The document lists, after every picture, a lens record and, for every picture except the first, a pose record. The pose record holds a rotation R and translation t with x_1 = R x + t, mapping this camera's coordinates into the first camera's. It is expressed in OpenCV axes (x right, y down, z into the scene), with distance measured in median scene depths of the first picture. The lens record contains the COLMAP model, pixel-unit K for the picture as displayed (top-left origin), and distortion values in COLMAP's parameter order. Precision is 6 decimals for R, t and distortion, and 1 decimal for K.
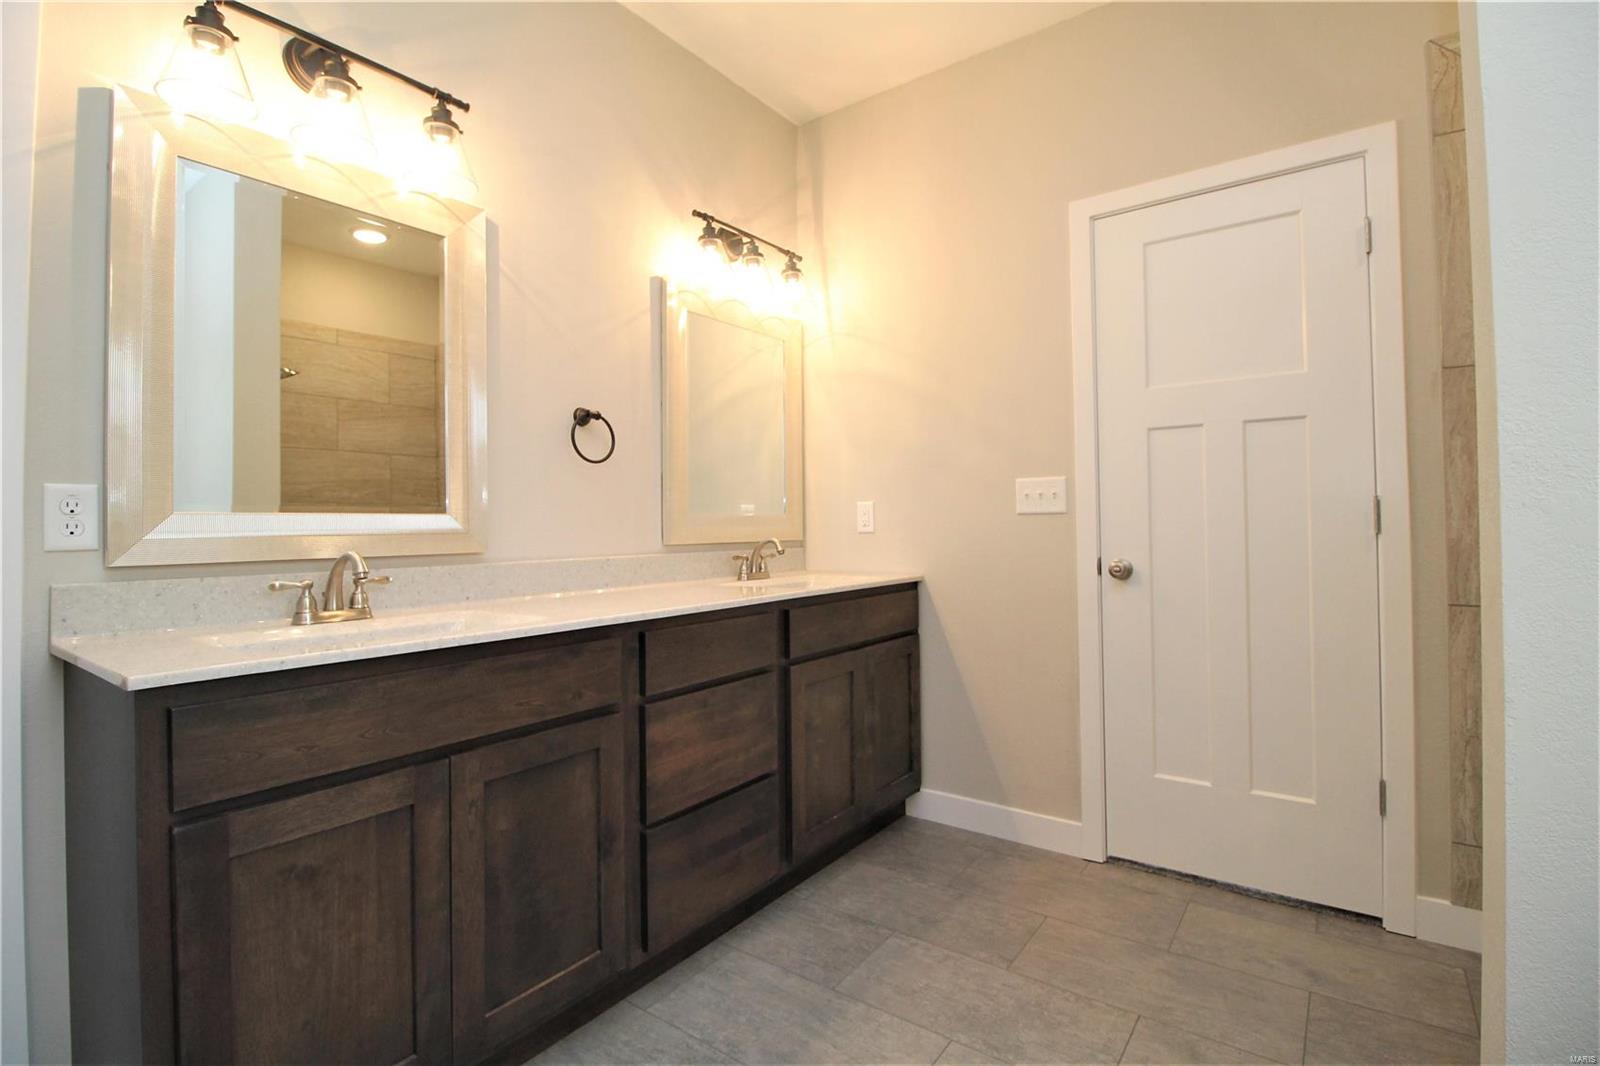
lens RADIAL K [[751.9, 0, 804.7], [0, 751.9, 510.7], [0, 0, 1]] dist [0.001617, -0.014093]
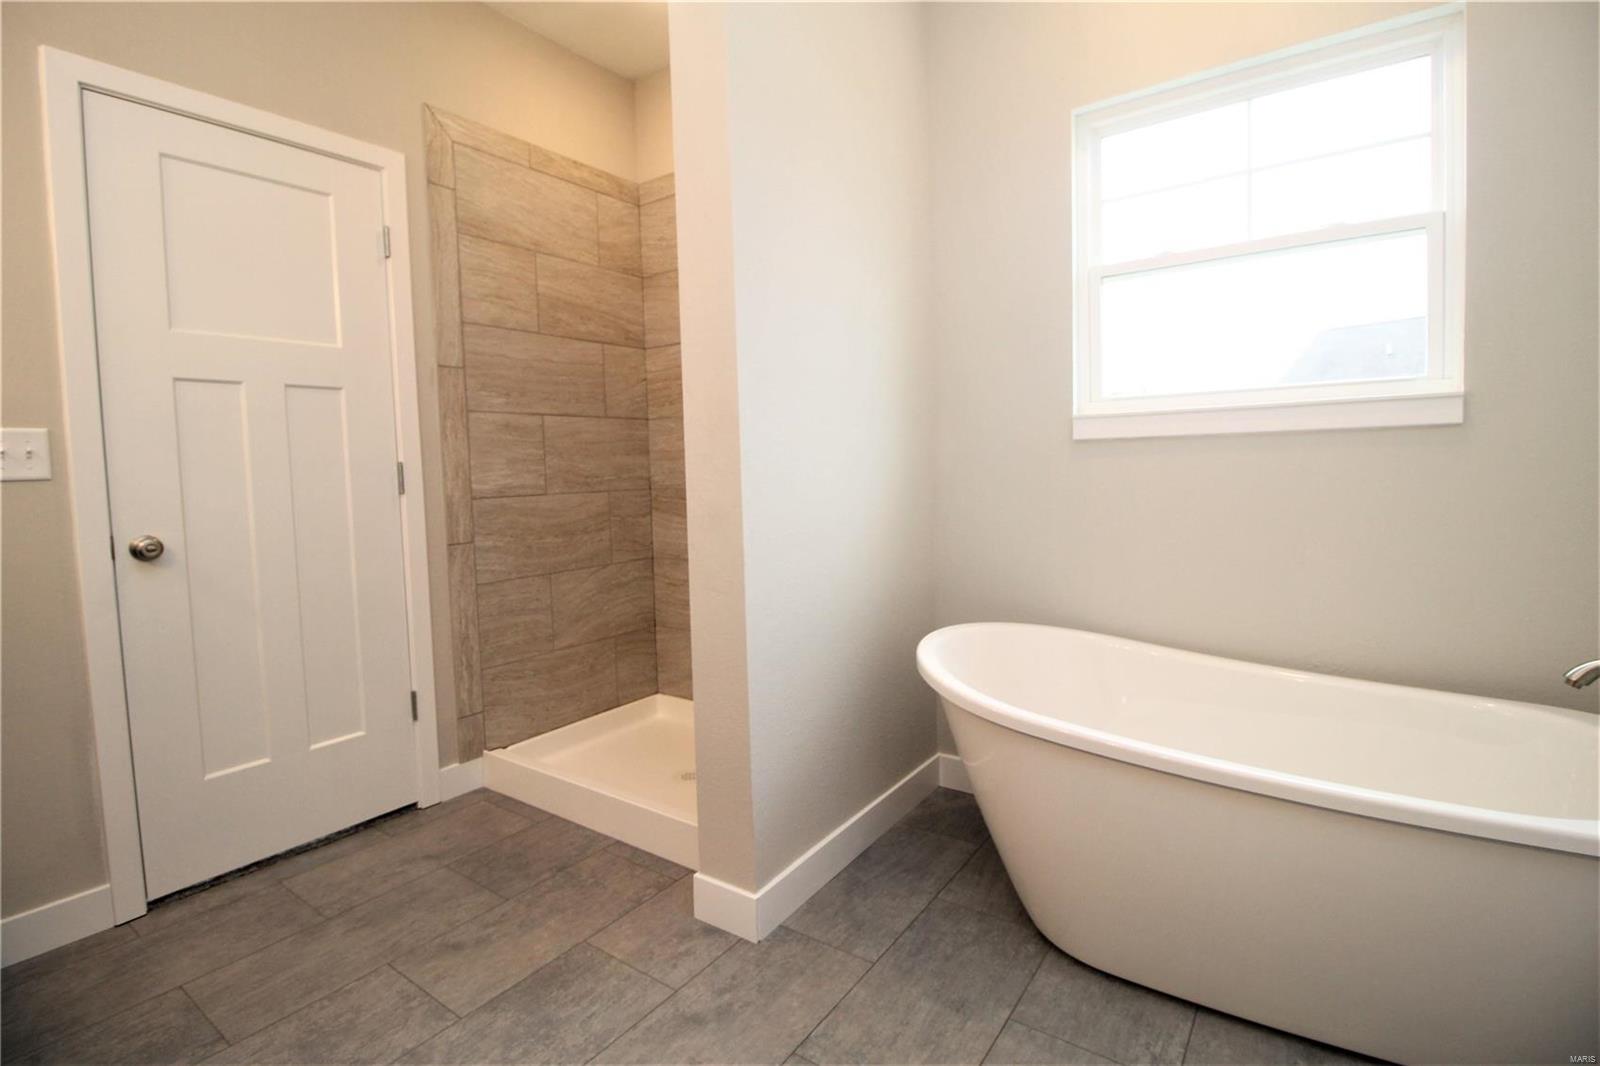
lens RADIAL K [[751.9, 0, 804.7], [0, 751.9, 510.7], [0, 0, 1]] dist [0.001617, -0.014093]
pose [[-0.011744, -0.045324, 0.998903, -0.435646], [0.010865, 0.998907, 0.045452, 0.009942], [-0.999872, 0.011386, -0.011239, 0.337364]]
